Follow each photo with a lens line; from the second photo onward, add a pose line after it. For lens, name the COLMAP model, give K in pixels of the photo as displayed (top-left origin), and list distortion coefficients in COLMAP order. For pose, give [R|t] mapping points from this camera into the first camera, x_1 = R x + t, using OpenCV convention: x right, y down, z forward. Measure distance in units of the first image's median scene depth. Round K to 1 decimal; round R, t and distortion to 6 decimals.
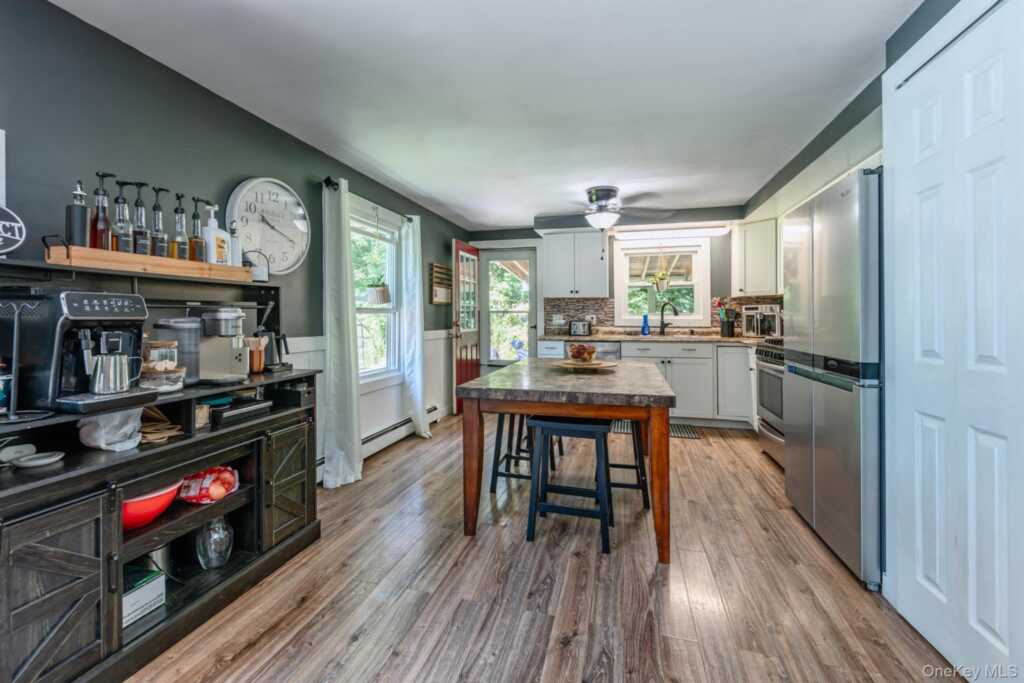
lens RADIAL K [[442.6, 0, 508.5], [0, 442.6, 314.3], [0, 0, 1]] dist [0.001858, -0.000015]
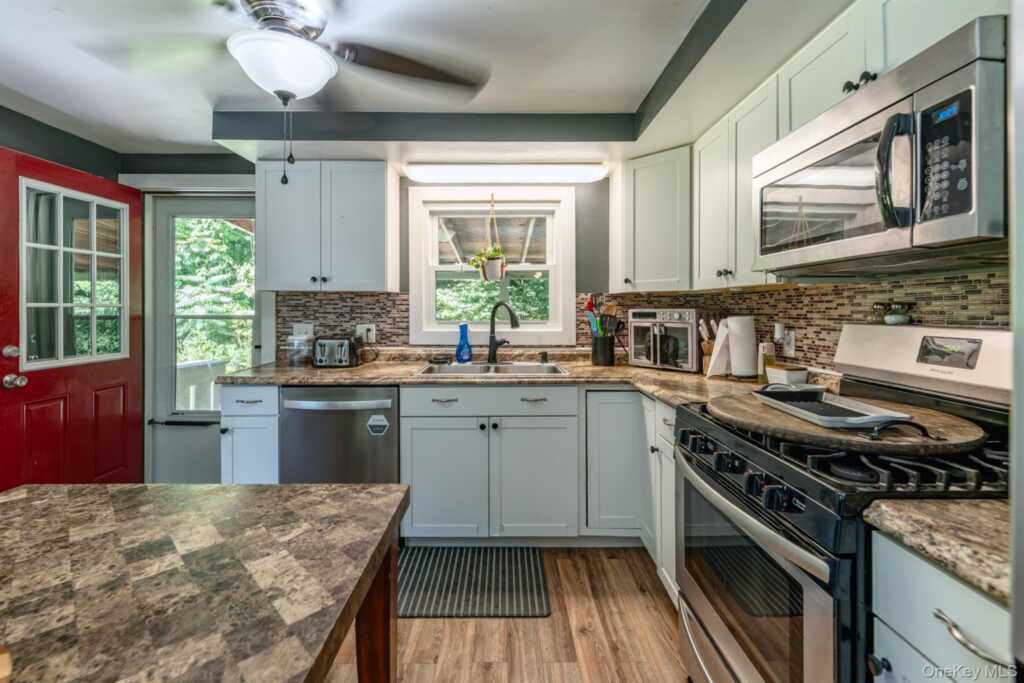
lens RADIAL K [[438.8, 0, 508.3], [0, 438.8, 309.3], [0, 0, 1]] dist [0.002417, 0.000189]
pose [[0.964026, -0.001046, 0.265805, 0.253615], [-0.000767, 0.999977, 0.006716, -0.023781], [-0.265805, -0.006679, 0.964004, 0.544387]]
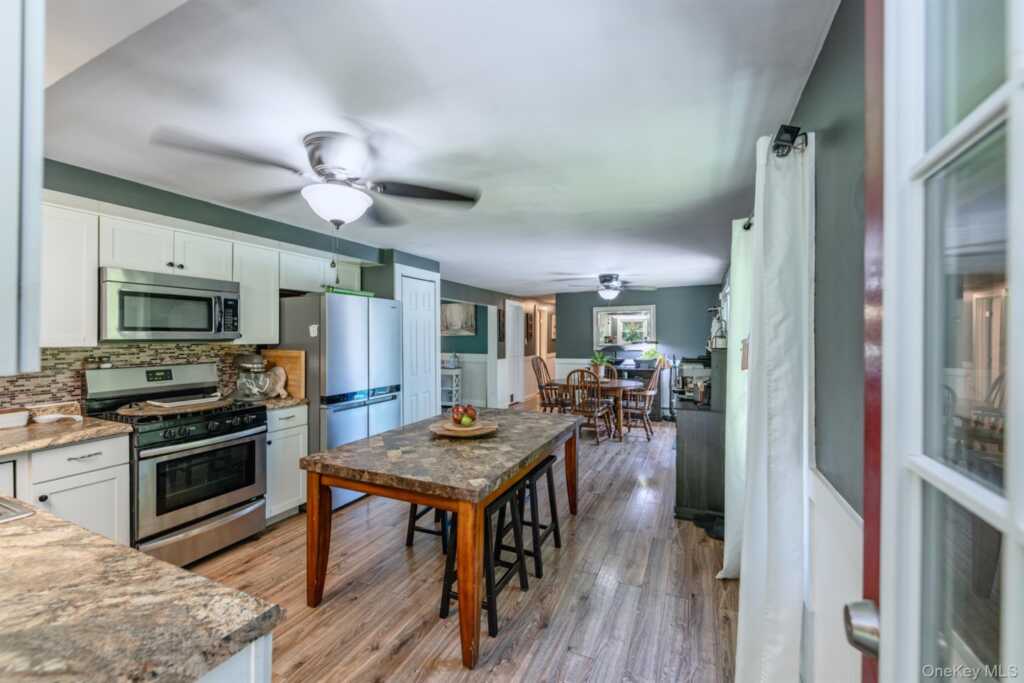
lens RADIAL K [[424.1, 0, 501.4], [0, 424.1, 336.7], [0, 0, 1]] dist [0.000346, -0.000235]
pose [[-0.984180, -0.001076, 0.177170, -0.048675], [-0.001817, 0.999990, -0.004019, -0.053487], [-0.177164, -0.004277, -0.984172, 1.260033]]
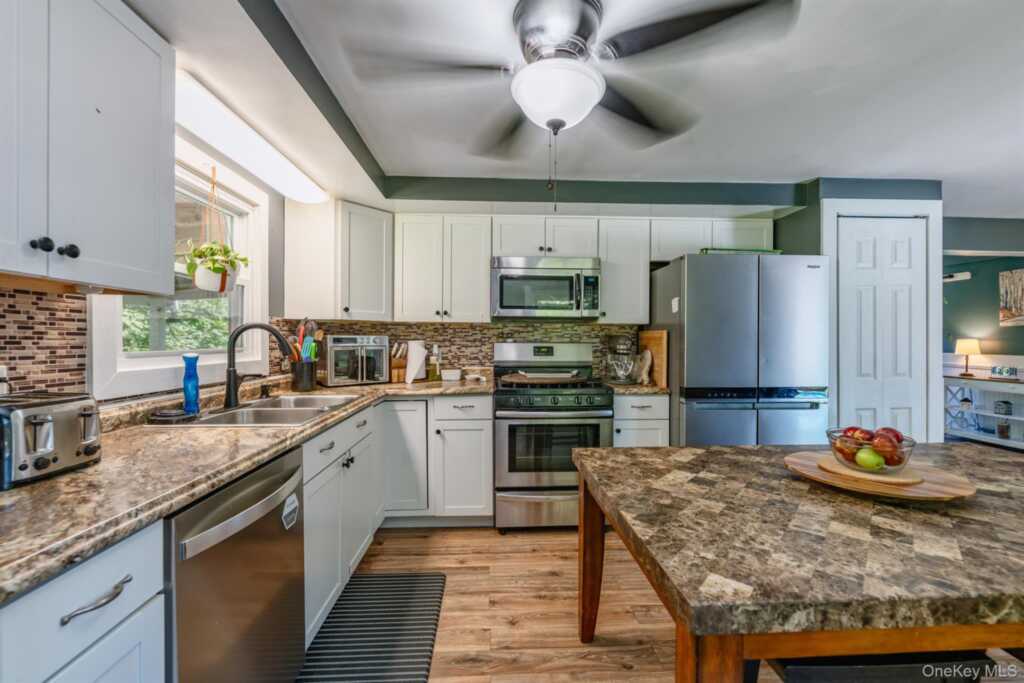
lens RADIAL K [[421.8, 0, 506.3], [0, 421.8, 343.4], [0, 0, 1]] dist [0.000902, -0.000064]
pose [[-0.300936, -0.010014, 0.953592, -0.090556], [-0.009017, 0.999930, 0.007655, -0.015059], [-0.953602, -0.006294, -0.301005, 0.997588]]
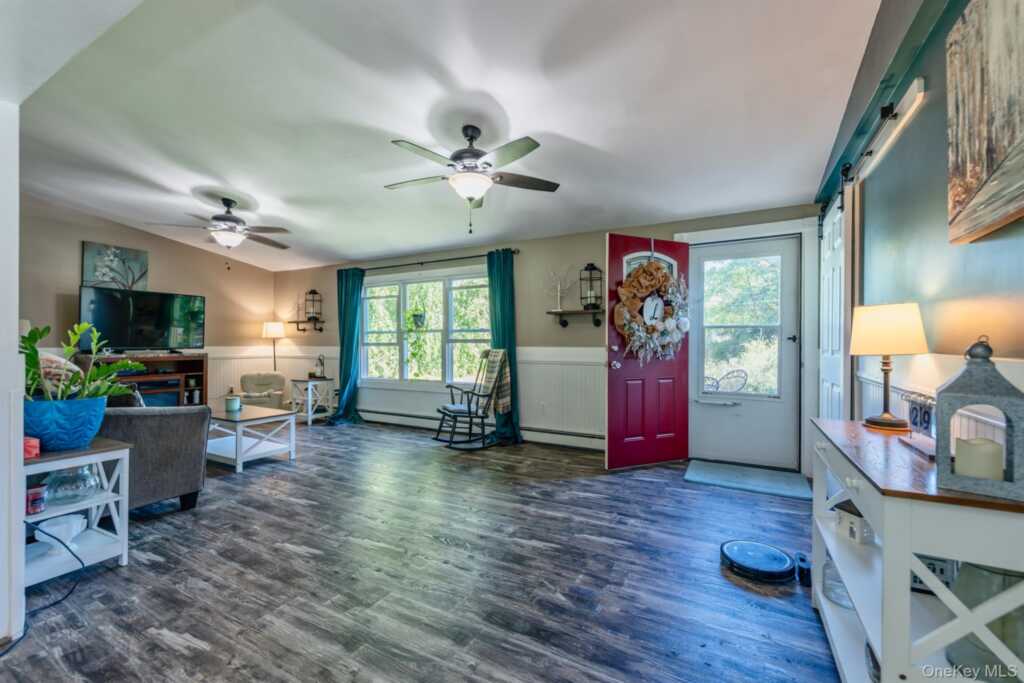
lens RADIAL K [[425.9, 0, 512.0], [0, 425.9, 341.5], [0, 0, 1]] dist [0.002148, -0.000247]
pose [[0.223299, -0.000929, 0.974749, 0.230342], [-0.005490, 0.999982, 0.002210, 0.004291], [-0.974734, -0.005845, 0.223290, -0.360083]]
